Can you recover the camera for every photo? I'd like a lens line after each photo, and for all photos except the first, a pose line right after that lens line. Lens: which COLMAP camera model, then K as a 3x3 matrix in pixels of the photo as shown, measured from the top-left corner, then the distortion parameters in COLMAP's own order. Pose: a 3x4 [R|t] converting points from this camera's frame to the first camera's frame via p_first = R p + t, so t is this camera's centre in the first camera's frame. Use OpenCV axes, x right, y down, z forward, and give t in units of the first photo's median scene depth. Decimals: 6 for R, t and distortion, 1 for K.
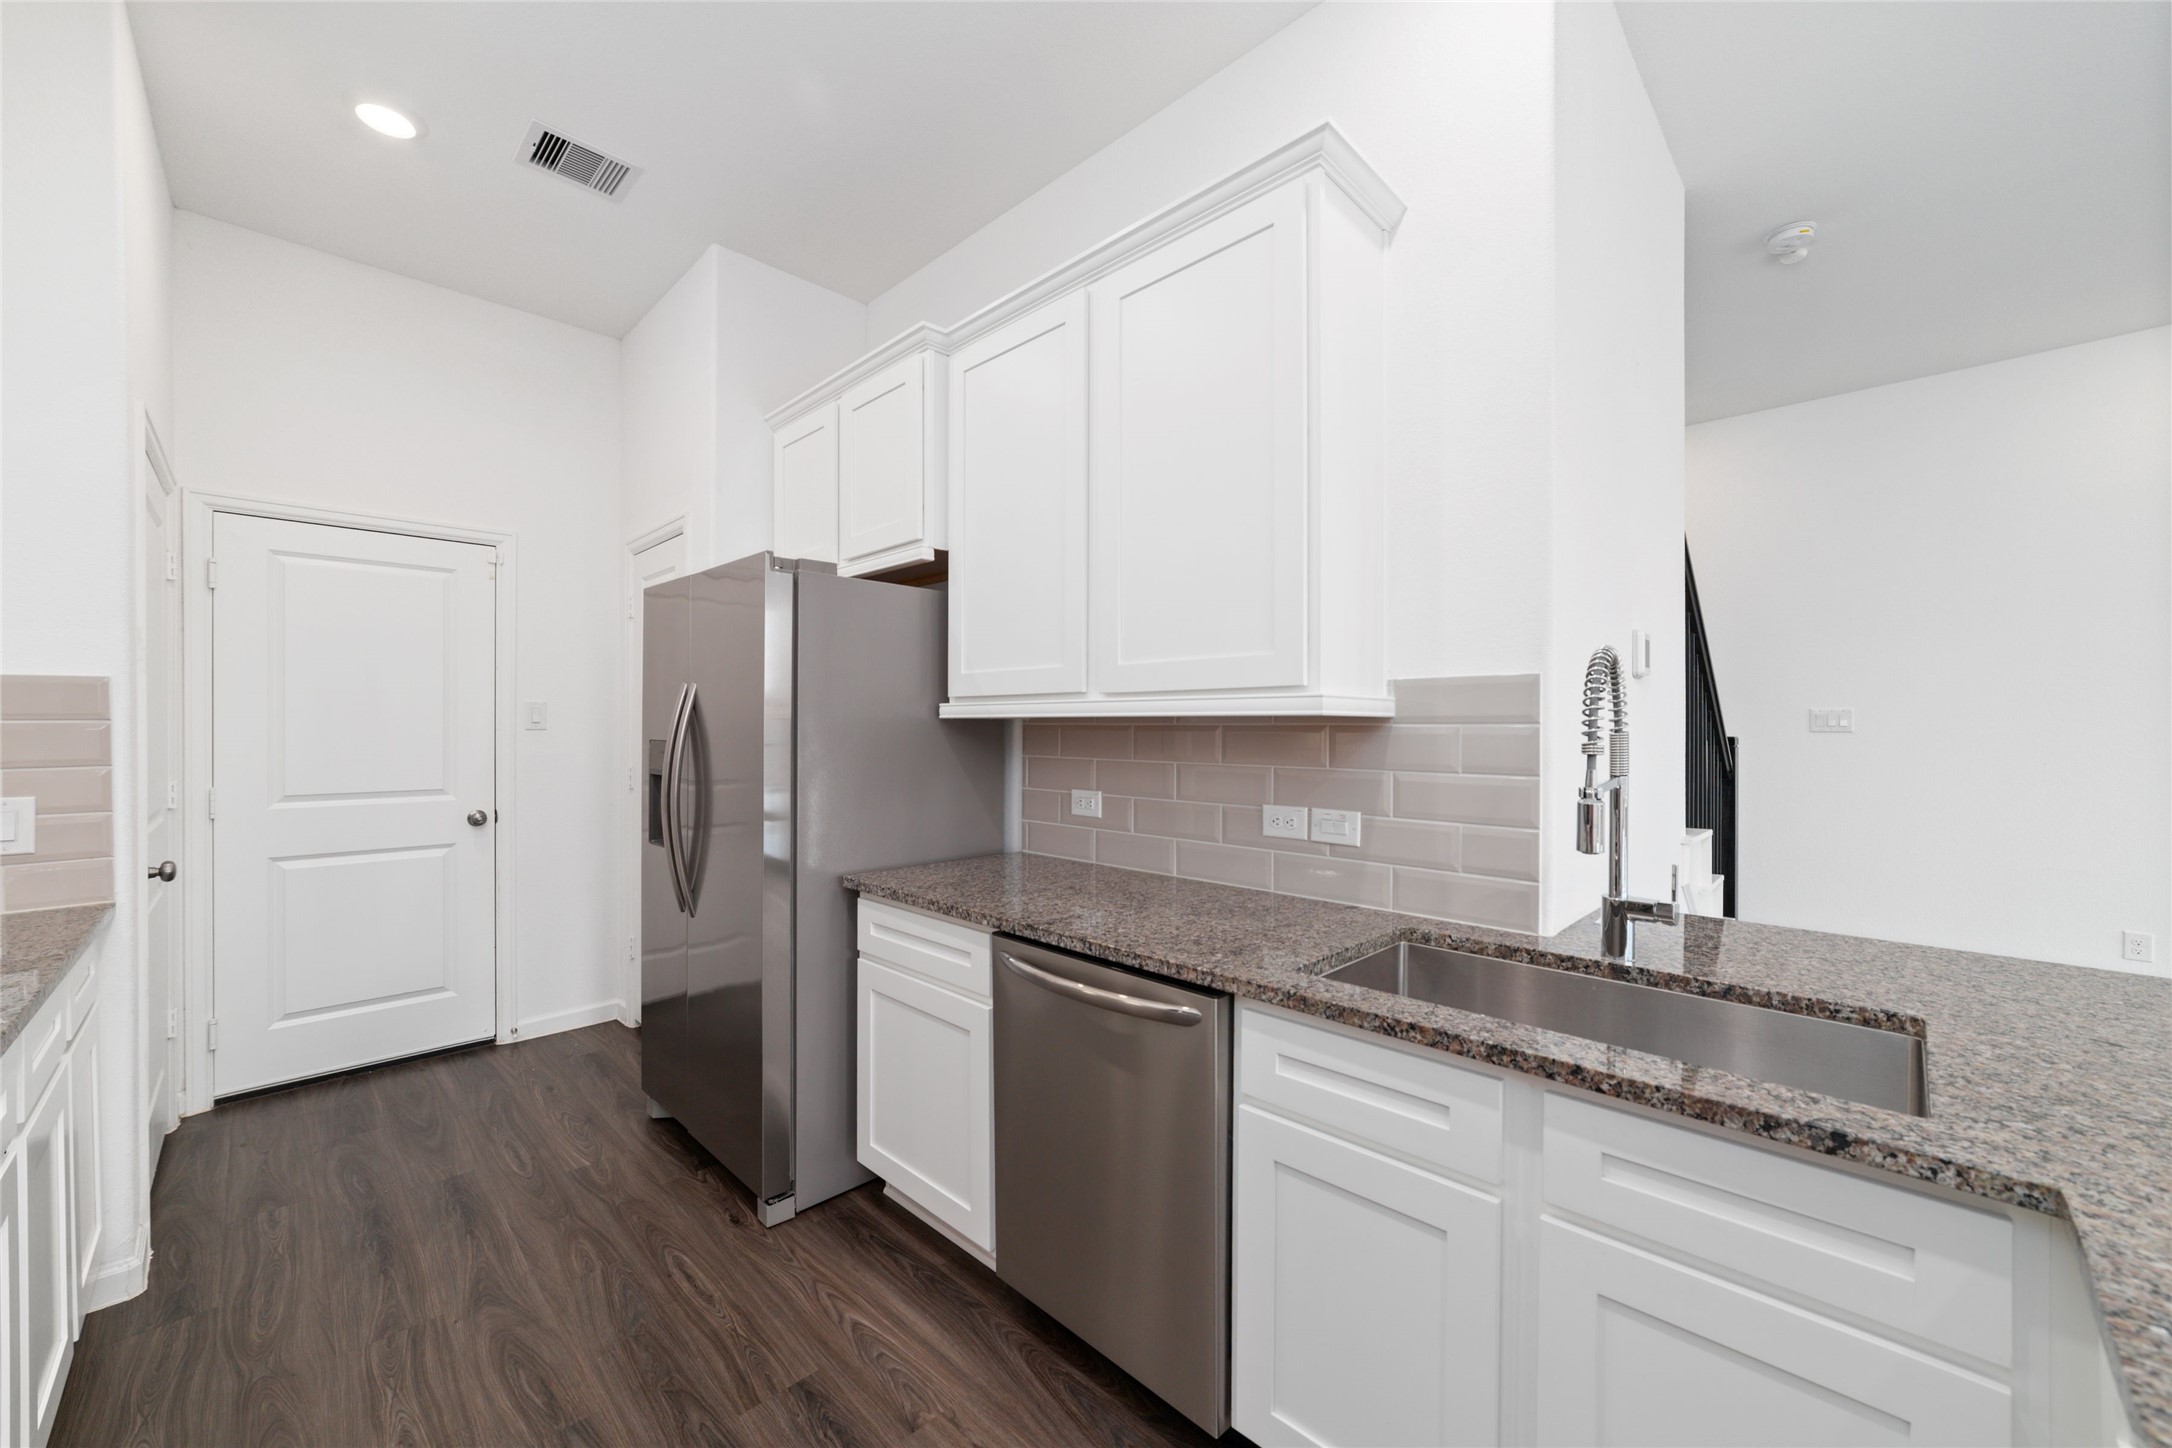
lens RADIAL K [[833.3, 0, 1081.7], [0, 833.3, 728.6], [0, 0, 1]] dist [-0.020425, 0.005459]
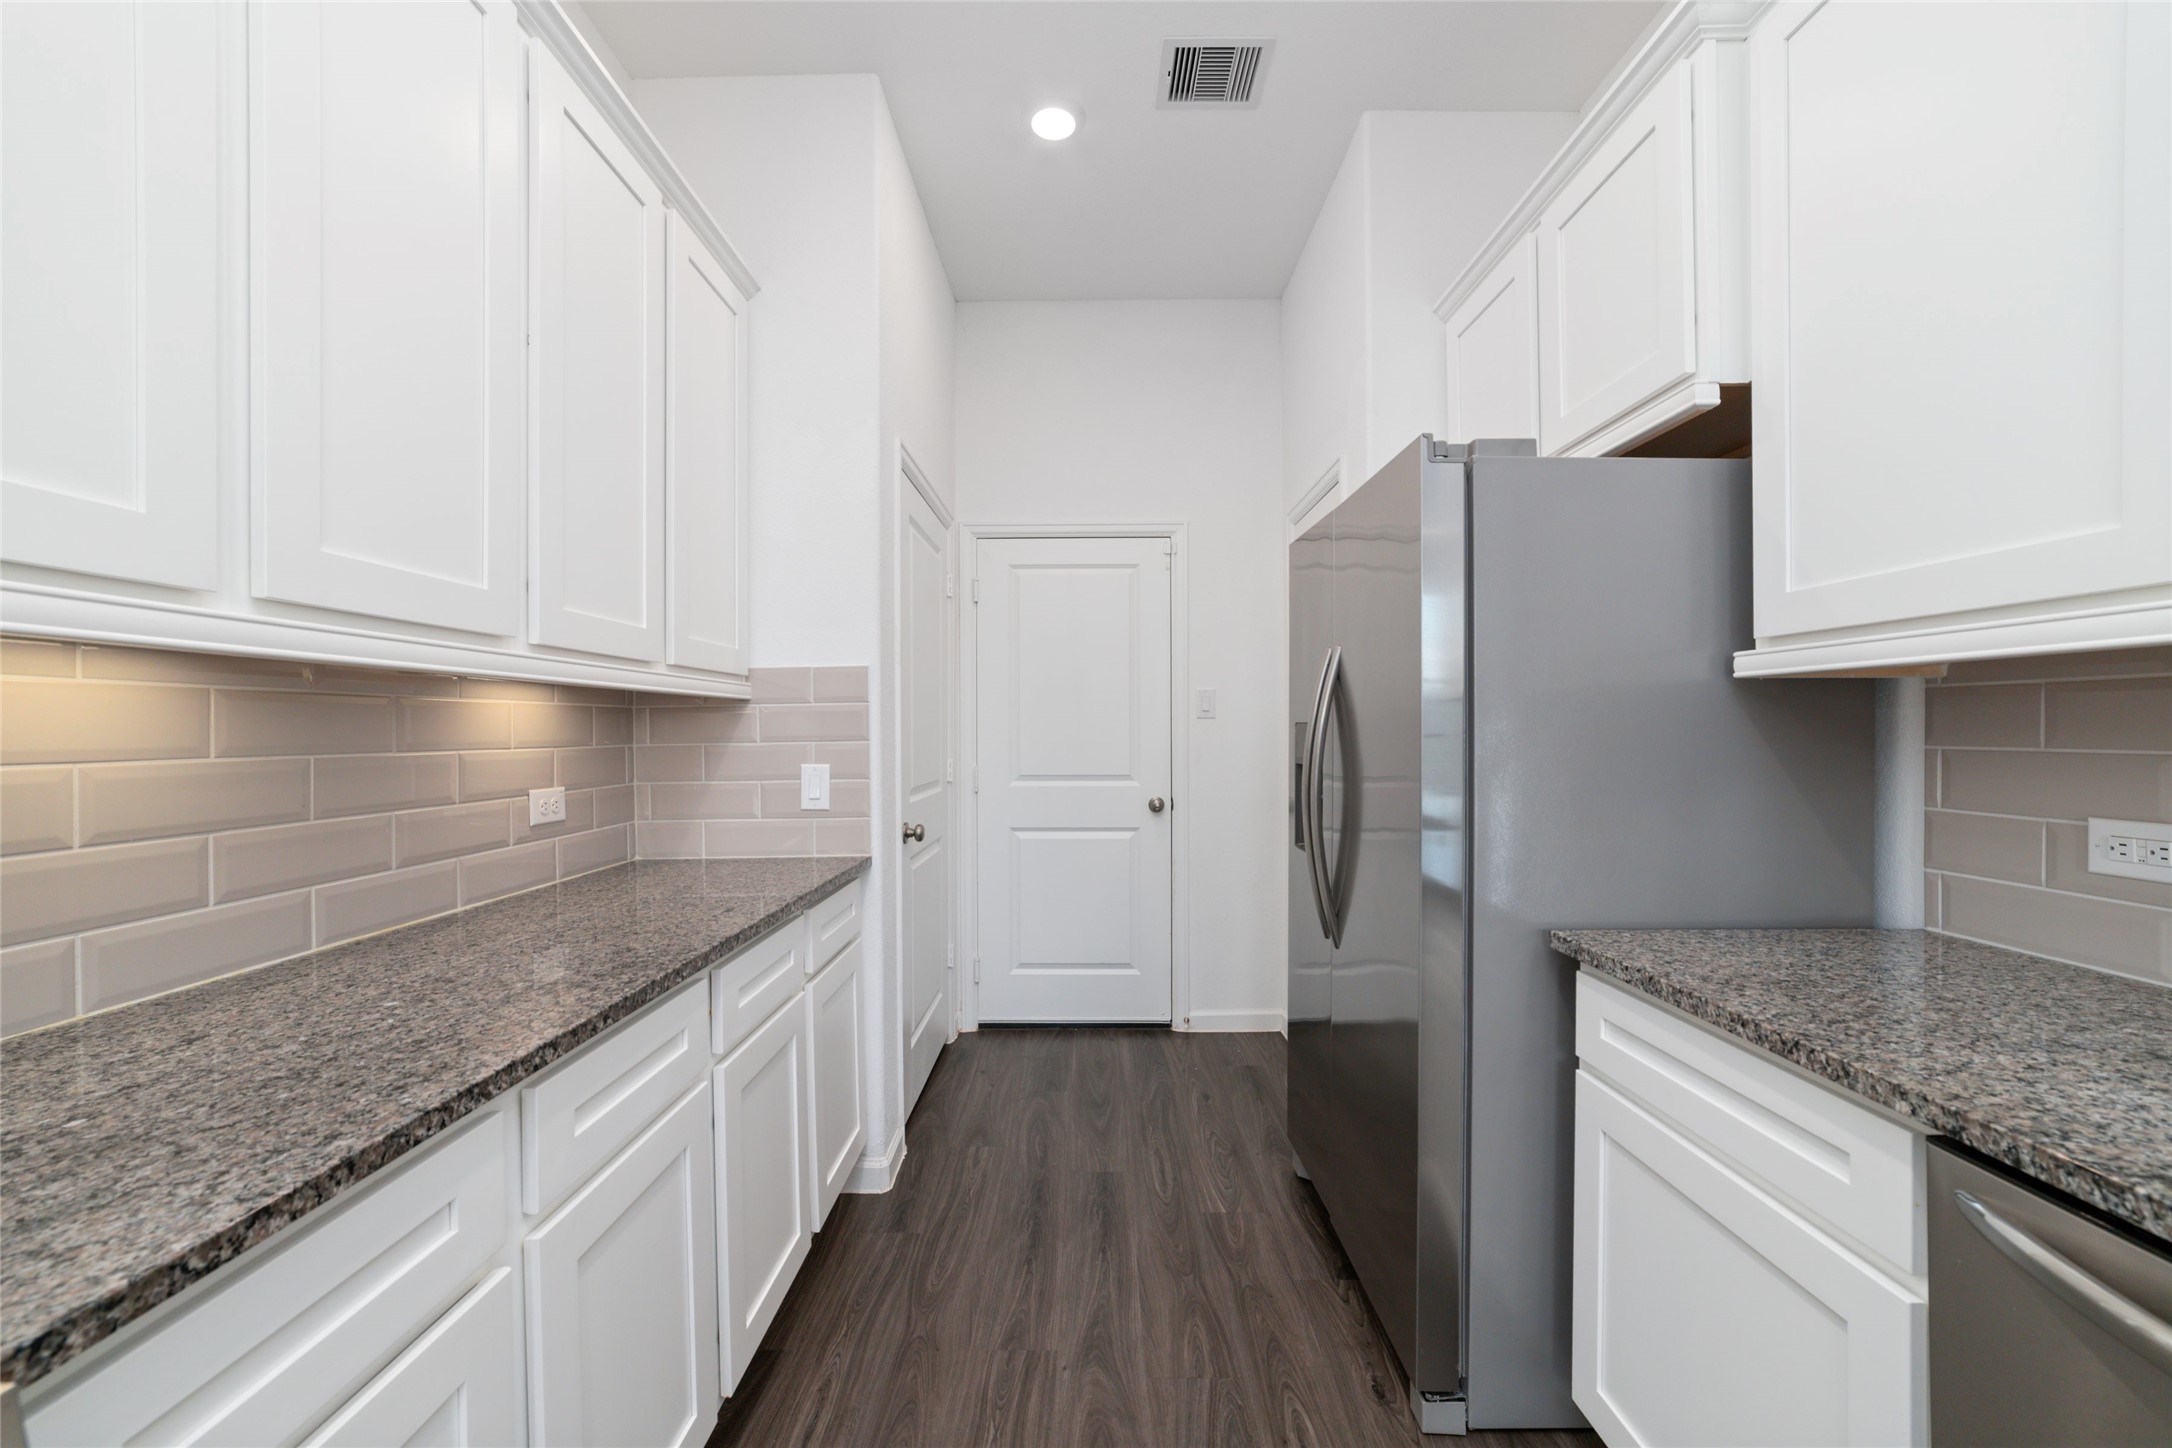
lens RADIAL K [[833.3, 0, 1081.7], [0, 833.3, 728.6], [0, 0, 1]] dist [-0.020425, 0.005459]
pose [[0.700829, -0.004178, -0.713317, -0.083157], [0.001123, 0.999988, -0.004753, 0.026014], [0.713328, 0.002530, 0.700825, 0.290575]]
